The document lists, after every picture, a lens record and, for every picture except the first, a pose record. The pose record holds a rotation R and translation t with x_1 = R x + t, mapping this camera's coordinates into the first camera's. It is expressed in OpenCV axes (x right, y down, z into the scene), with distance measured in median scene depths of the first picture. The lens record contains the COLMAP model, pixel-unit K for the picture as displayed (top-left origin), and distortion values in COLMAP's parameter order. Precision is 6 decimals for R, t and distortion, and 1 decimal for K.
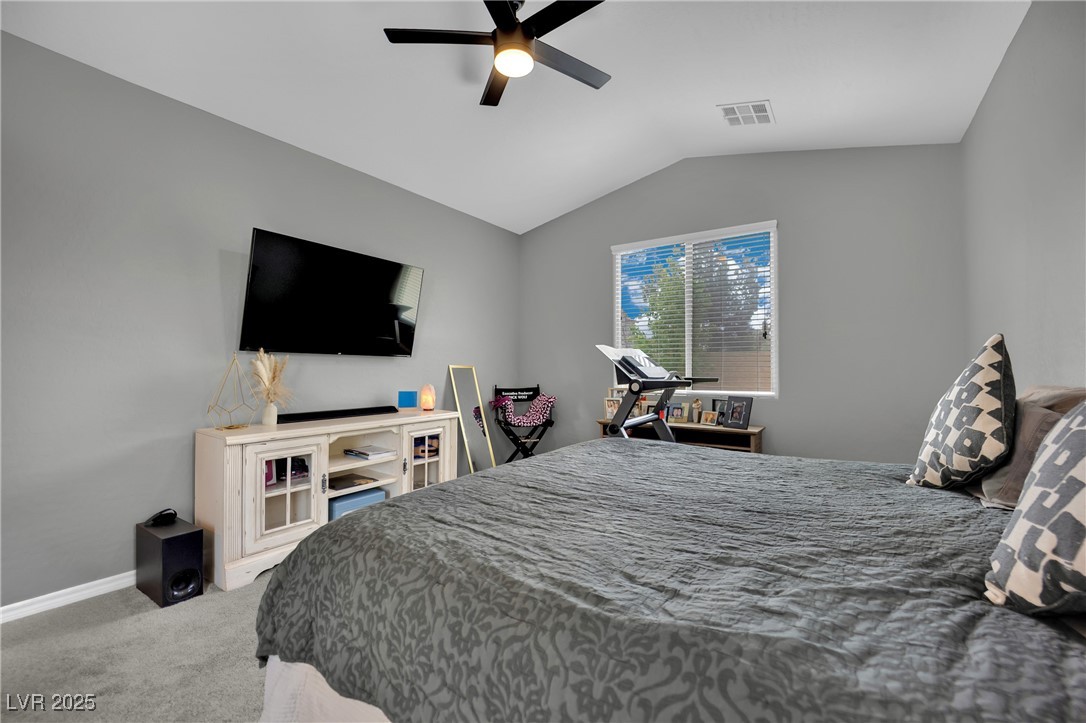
lens RADIAL K [[453.2, 0, 542.2], [0, 453.2, 363.2], [0, 0, 1]] dist [-0.012959, -0.000185]
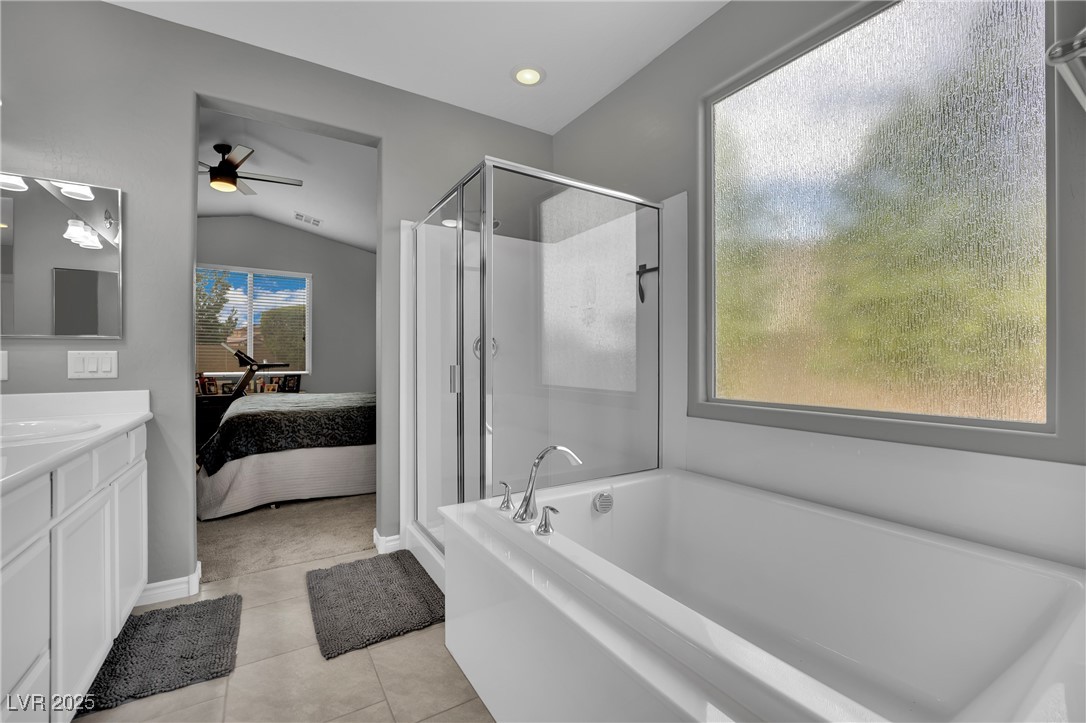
lens RADIAL K [[453.2, 0, 544.3], [0, 453.2, 361.3], [0, 0, 1]] dist [-0.012959, -0.000185]
pose [[0.395710, -0.002163, 0.918373, -0.859179], [-0.006032, 0.999970, 0.004955, 0.012767], [-0.918356, -0.007501, 0.395684, -0.624003]]
